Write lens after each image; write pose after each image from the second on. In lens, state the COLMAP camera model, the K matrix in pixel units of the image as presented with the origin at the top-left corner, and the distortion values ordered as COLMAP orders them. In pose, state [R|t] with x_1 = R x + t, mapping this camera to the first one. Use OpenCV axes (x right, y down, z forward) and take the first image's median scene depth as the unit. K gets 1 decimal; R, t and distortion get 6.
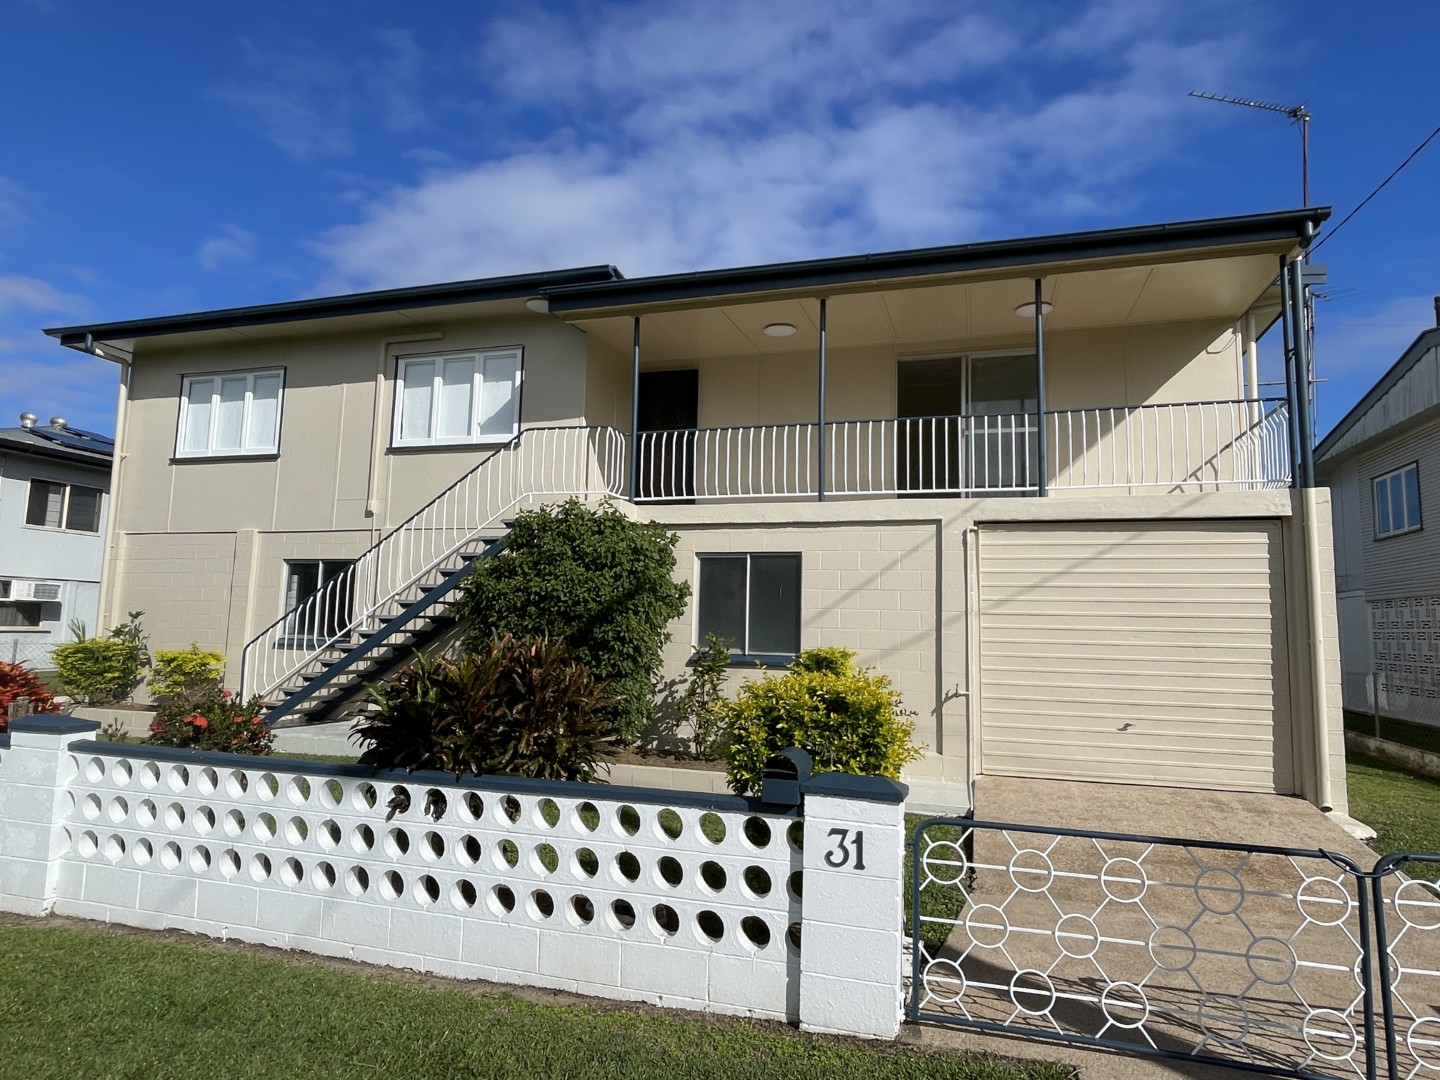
lens RADIAL K [[853.9, 0, 714.2], [0, 853.9, 533.6], [0, 0, 1]] dist [-0.016366, 0.010714]
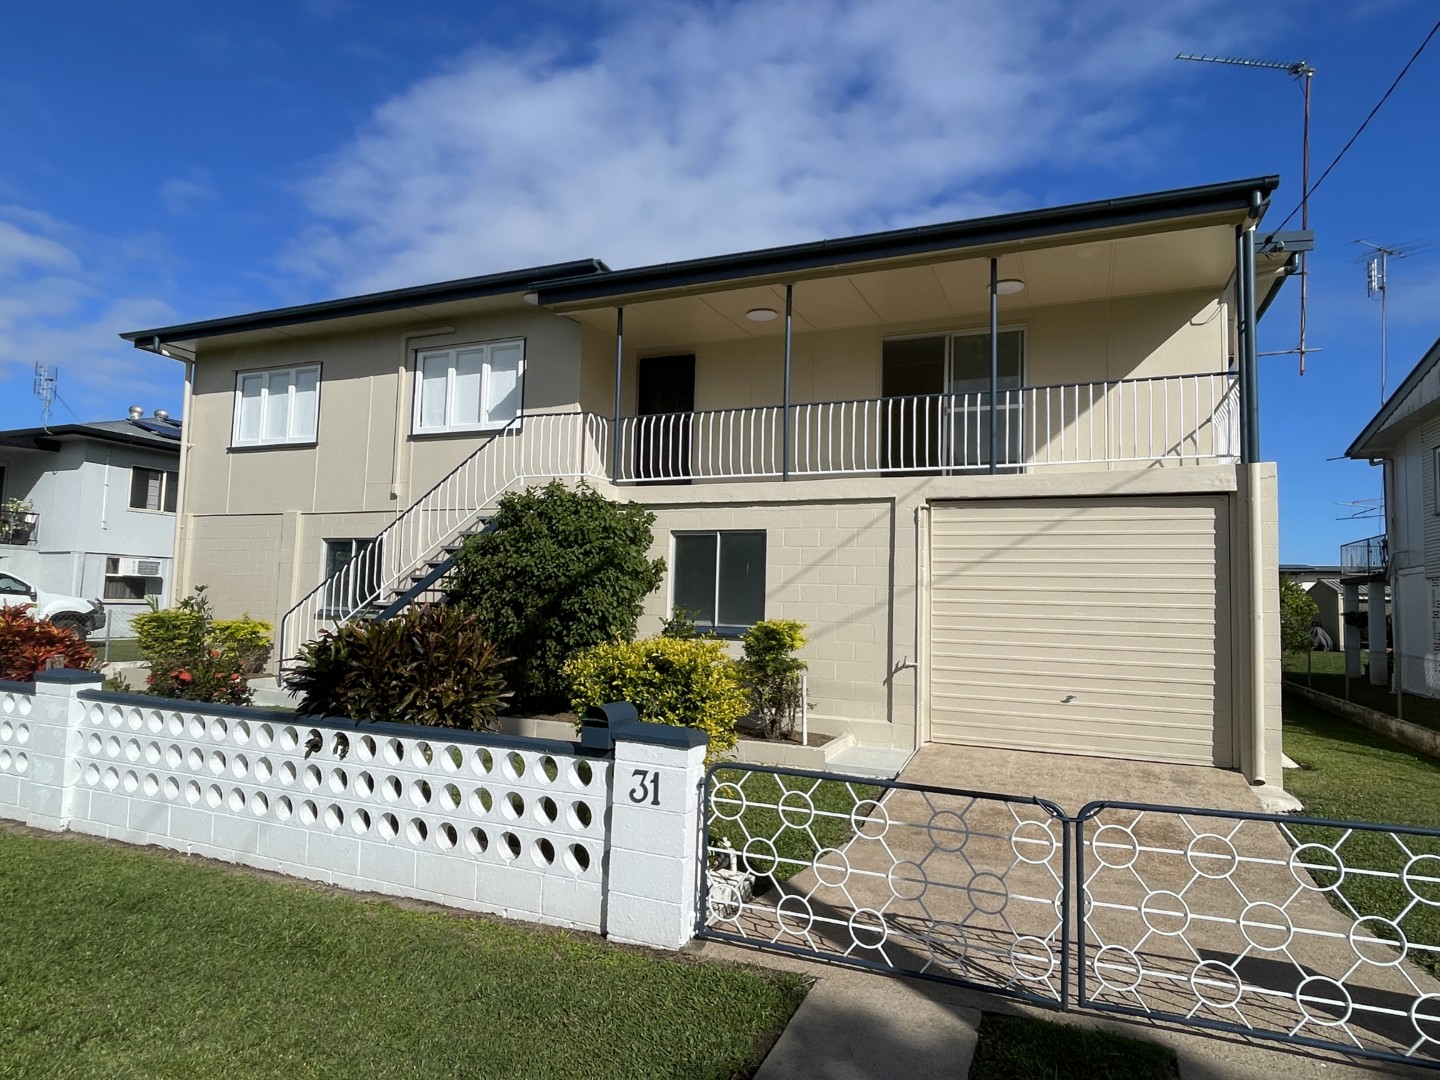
lens RADIAL K [[853.9, 0, 725.4], [0, 853.9, 548.5], [0, 0, 1]] dist [-0.016366, 0.010714]
pose [[0.994131, -0.001994, -0.108161, 0.165637], [0.006768, 0.999018, 0.043788, -0.001390], [0.107967, -0.044263, 0.993169, -0.051032]]
